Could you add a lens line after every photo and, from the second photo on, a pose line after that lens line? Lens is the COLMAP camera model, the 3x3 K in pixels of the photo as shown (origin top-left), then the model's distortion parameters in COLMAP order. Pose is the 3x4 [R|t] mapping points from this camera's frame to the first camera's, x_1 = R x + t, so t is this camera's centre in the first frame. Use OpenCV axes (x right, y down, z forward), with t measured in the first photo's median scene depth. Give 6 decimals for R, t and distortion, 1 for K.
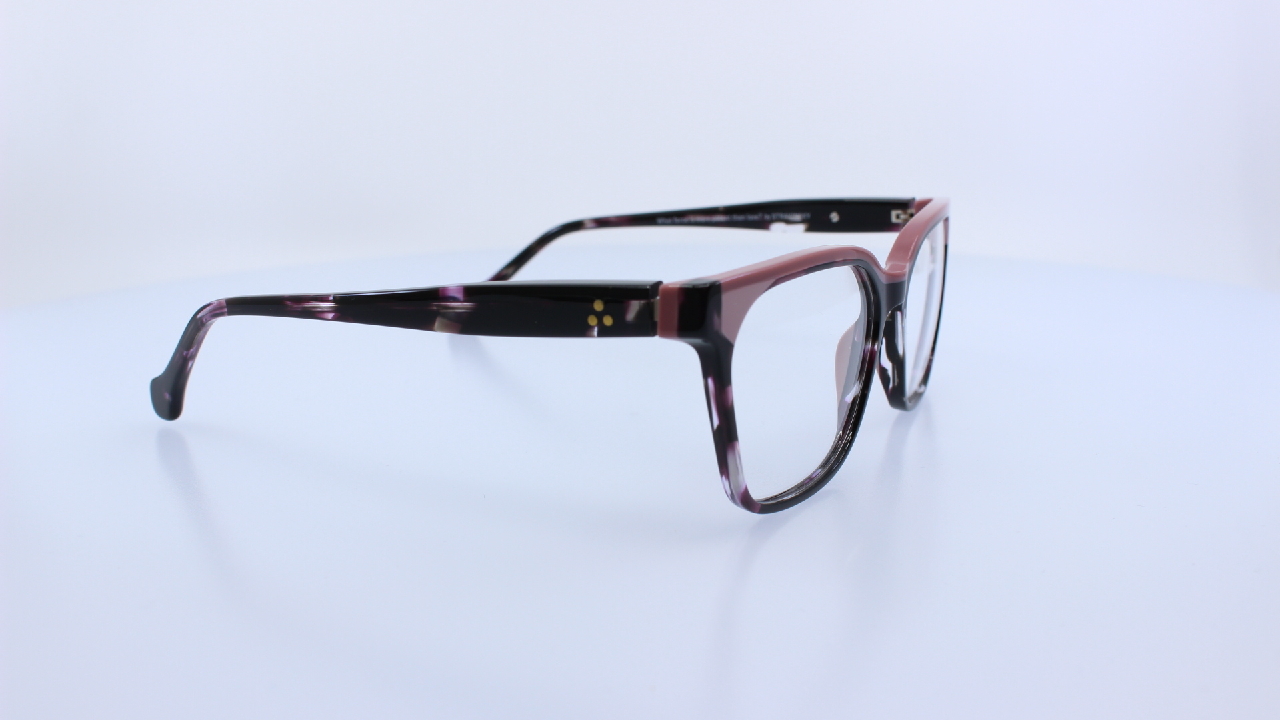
lens RADIAL K [[1257.0, 0, 645.3], [0, 1257.0, 362.6], [0, 0, 1]] dist [-0.138121, 0.000000]
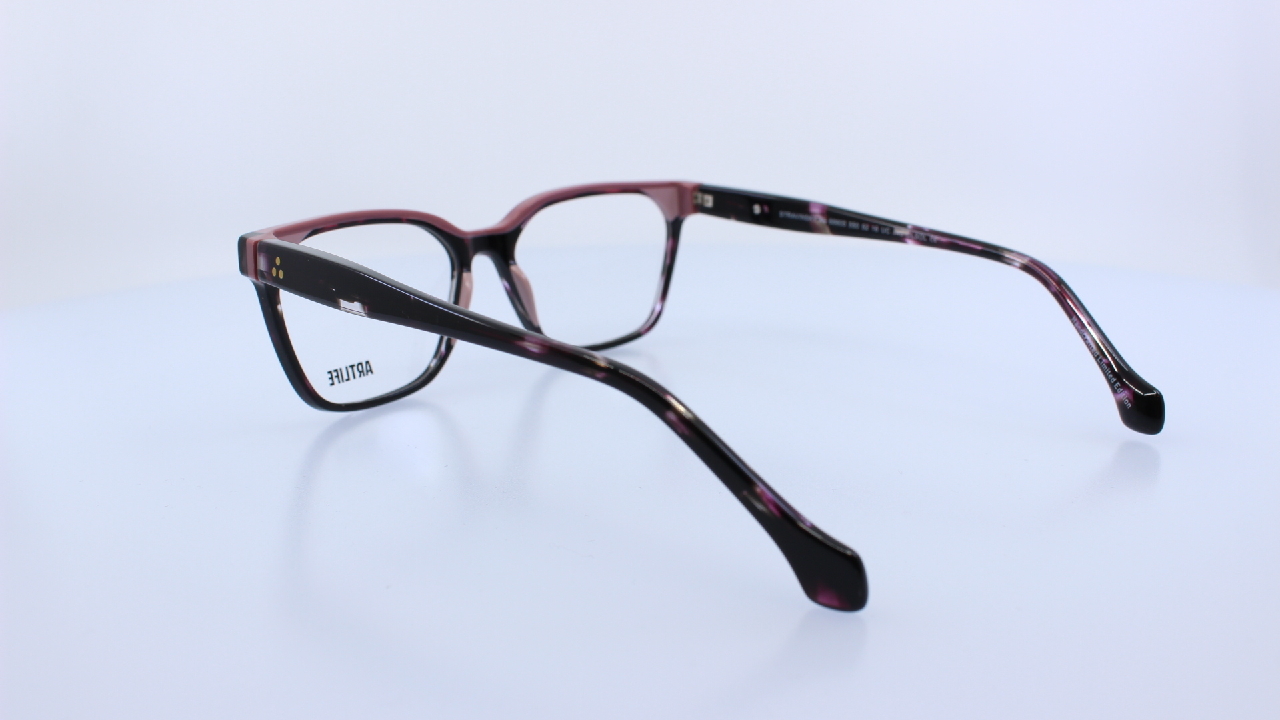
lens RADIAL K [[1257.0, 0, 633.3], [0, 1257.0, 361.1], [0, 0, 1]] dist [-0.138121, 0.000000]
pose [[-0.963467, -0.036982, 0.265261, -0.224644], [0.088442, 0.890930, 0.445445, -0.386271], [-0.252803, 0.452632, -0.855111, 1.606783]]
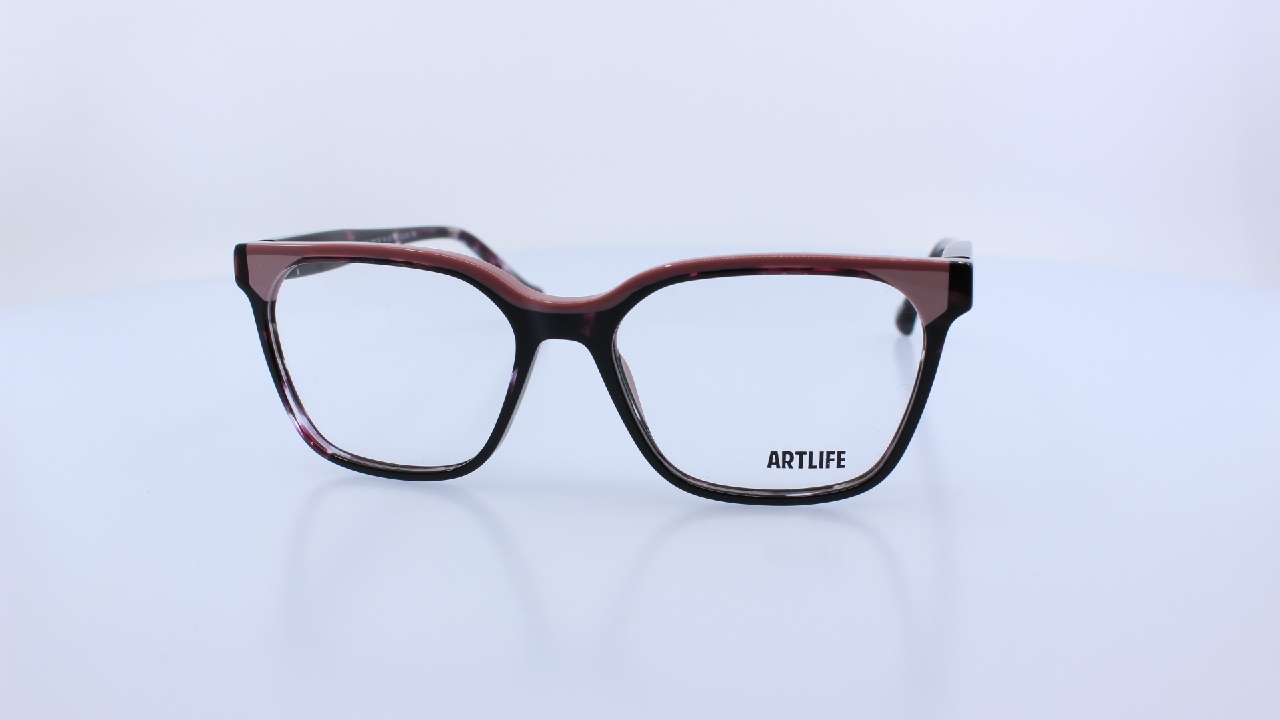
lens RADIAL K [[1257.0, 0, 640.7], [0, 1257.0, 354.7], [0, 0, 1]] dist [-0.138121, 0.000000]
pose [[0.259568, 0.229129, -0.938149, 0.808740], [-0.218229, 0.960235, 0.174143, -0.155901], [0.940745, 0.159530, 0.299249, 0.606679]]
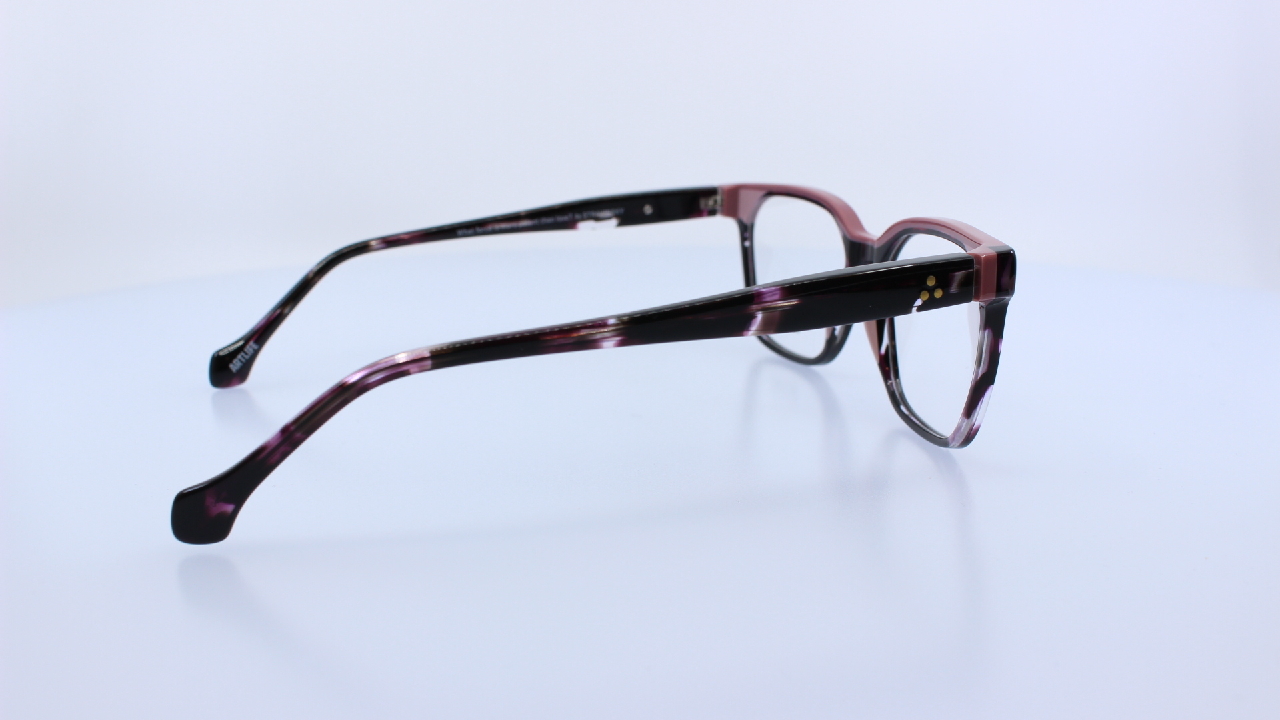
lens RADIAL K [[1257.0, 0, 638.6], [0, 1257.0, 364.0], [0, 0, 1]] dist [-0.138121, 0.000000]
pose [[0.712666, -0.162754, 0.682362, -0.597656], [0.170027, 0.983785, 0.057071, -0.048964], [-0.680586, 0.075348, 0.728783, 0.236299]]
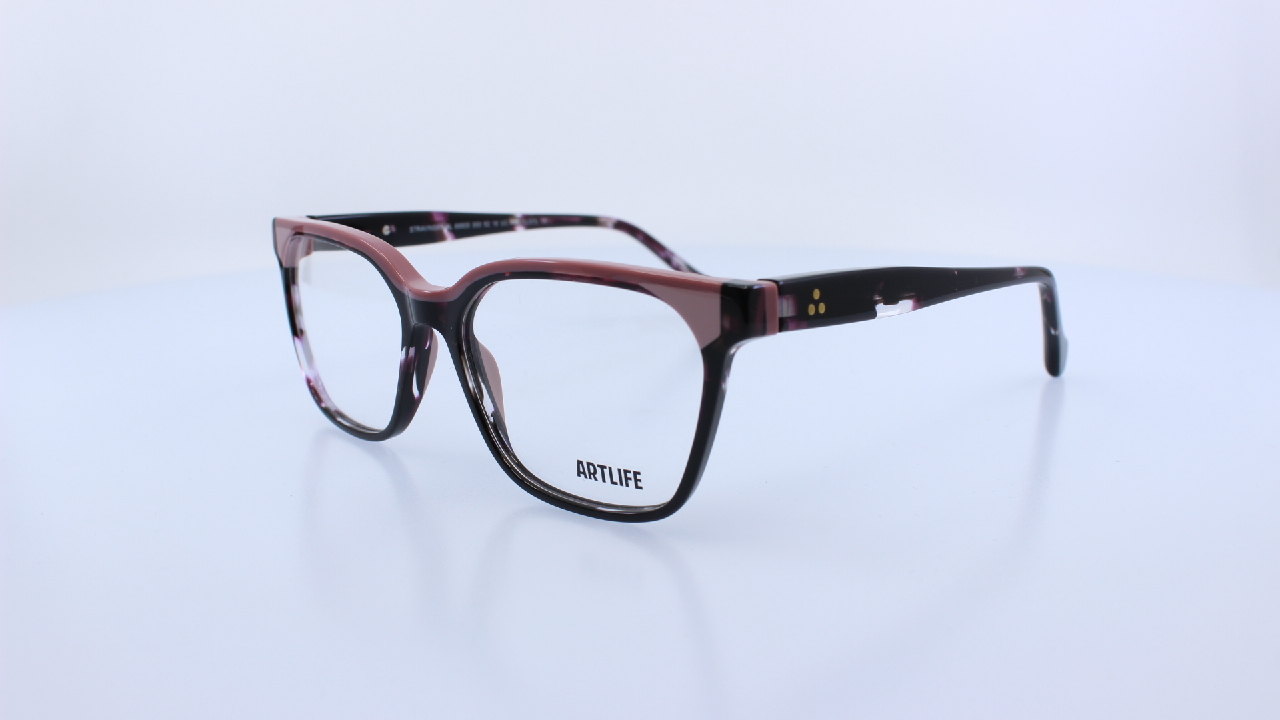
lens RADIAL K [[1257.0, 0, 639.3], [0, 1257.0, 361.4], [0, 0, 1]] dist [-0.138121, 0.000000]
pose [[-0.261922, 0.242072, -0.934237, 0.806262], [-0.211355, 0.930144, 0.300267, -0.260166], [0.941661, 0.276102, -0.192462, 1.031556]]
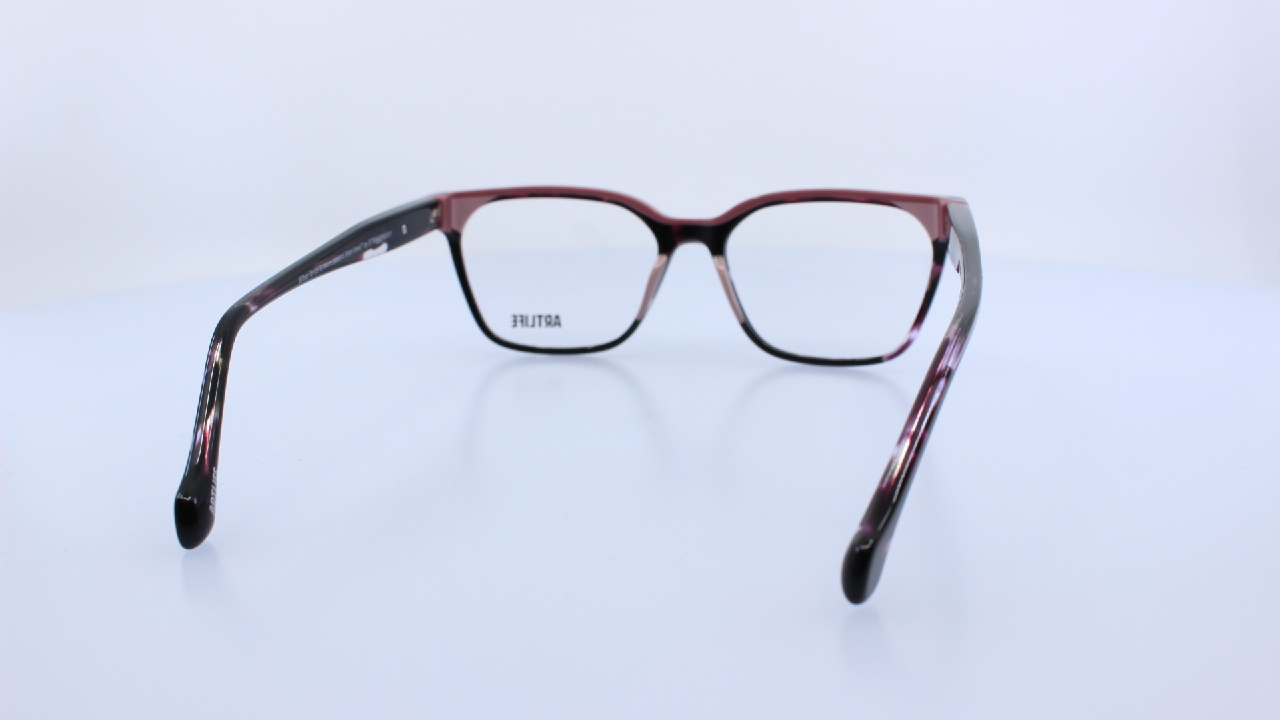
lens RADIAL K [[1257.0, 0, 633.7], [0, 1257.0, 355.6], [0, 0, 1]] dist [-0.138121, 0.000000]
pose [[-0.254094, -0.205492, 0.945098, -0.820298], [0.246699, 0.931076, 0.268770, -0.239106], [-0.935188, 0.301448, -0.185886, 1.033850]]
